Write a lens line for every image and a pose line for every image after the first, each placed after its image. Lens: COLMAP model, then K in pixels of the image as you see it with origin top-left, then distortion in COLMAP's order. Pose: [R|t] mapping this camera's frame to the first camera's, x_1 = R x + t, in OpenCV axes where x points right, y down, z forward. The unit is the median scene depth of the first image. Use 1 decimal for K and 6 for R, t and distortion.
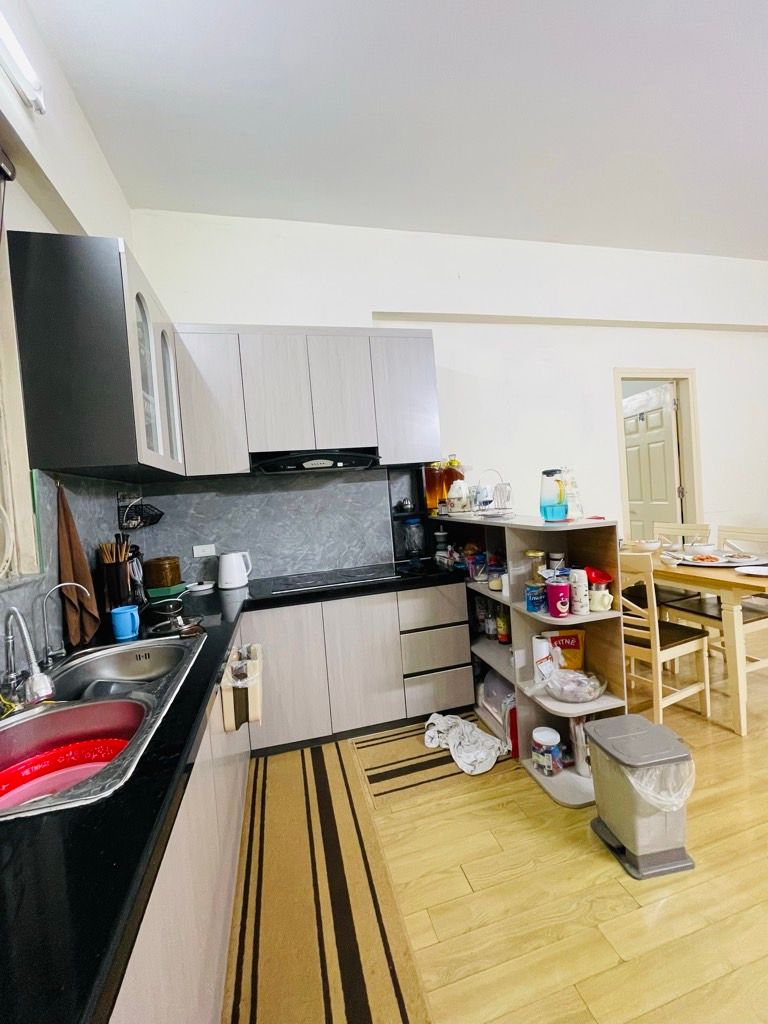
lens RADIAL K [[412.4, 0, 384.8], [0, 412.4, 508.0], [0, 0, 1]] dist [-0.002107, 0.000103]
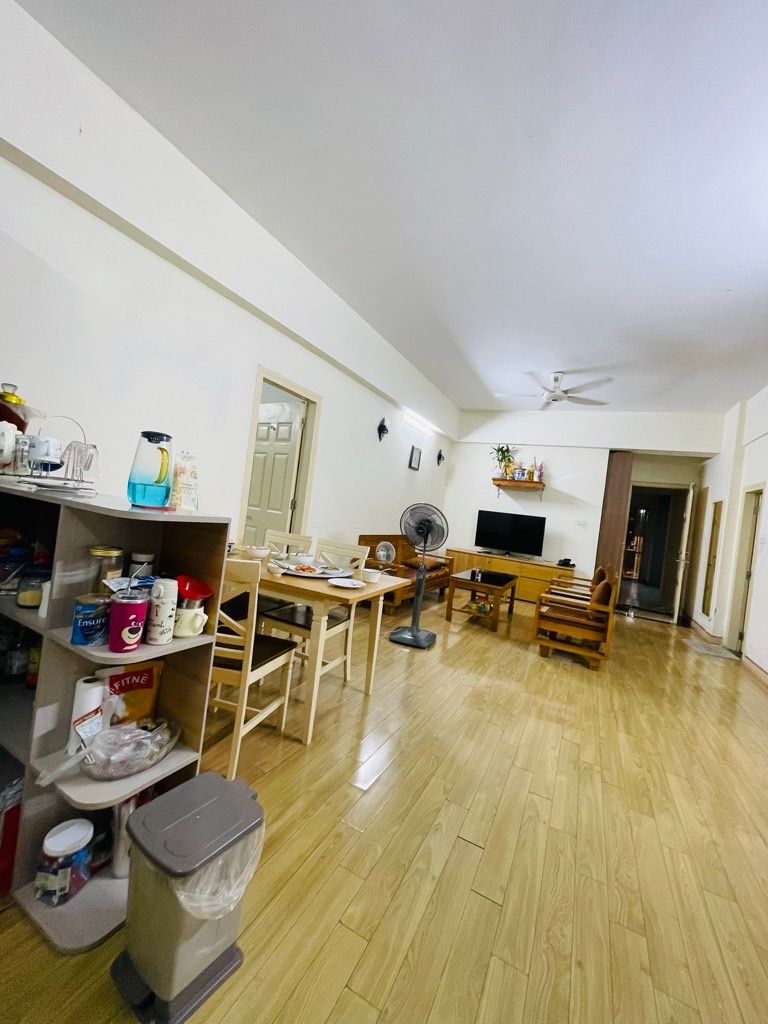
lens RADIAL K [[412.4, 0, 384.8], [0, 412.4, 508.0], [0, 0, 1]] dist [-0.002107, 0.000103]
pose [[0.642889, 0.153651, 0.750390, 0.146043], [-0.152808, 0.985708, -0.070919, 0.020841], [-0.750562, -0.069073, 0.657180, 0.243253]]
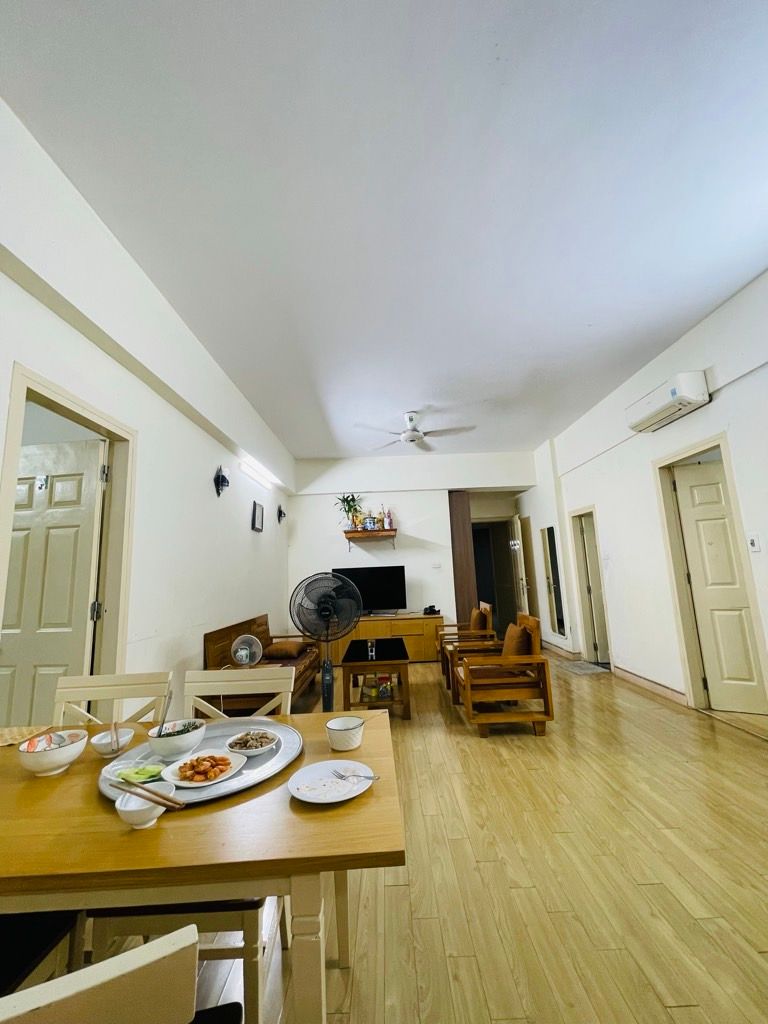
lens RADIAL K [[412.4, 0, 384.8], [0, 412.4, 508.0], [0, 0, 1]] dist [-0.002107, 0.000103]
pose [[0.253299, 0.213759, 0.943476, 0.436019], [0.046738, 0.971439, -0.232642, -0.050900], [-0.966258, 0.103024, 0.236074, 0.864803]]
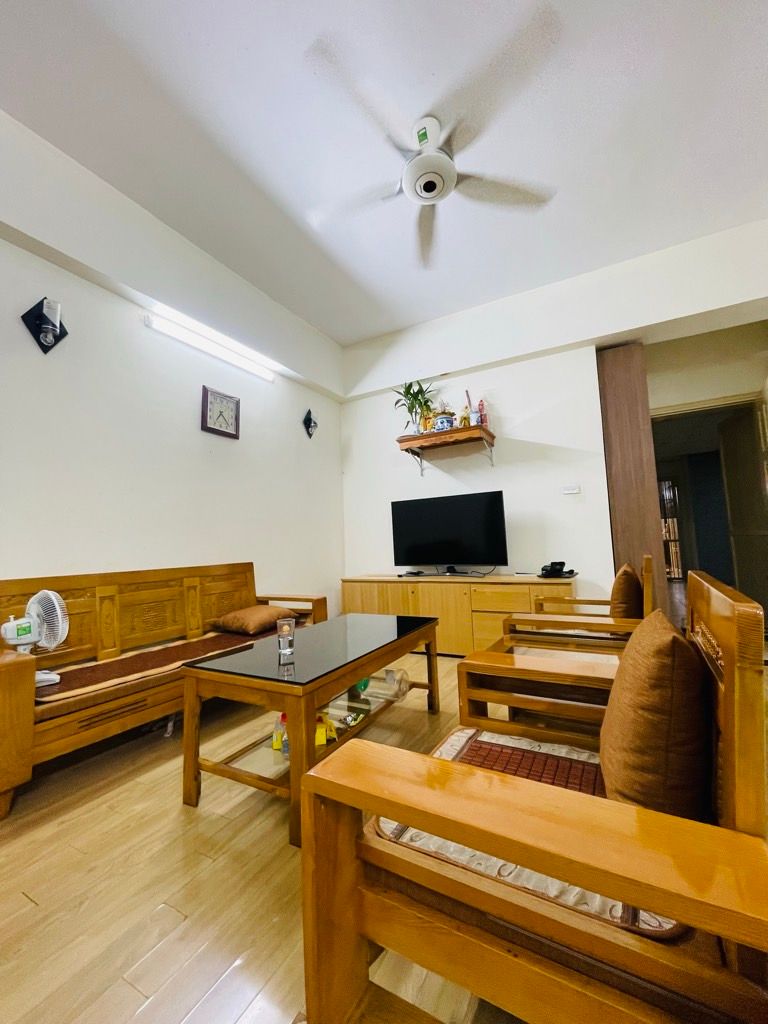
lens RADIAL K [[391.8, 0, 402.7], [0, 391.8, 507.2], [0, 0, 1]] dist [-0.000953, -0.000005]
pose [[0.680894, 0.118320, 0.722761, 2.191554], [0.003481, 0.986330, -0.164747, 0.002616], [-0.732374, 0.114691, 0.671174, 0.688136]]
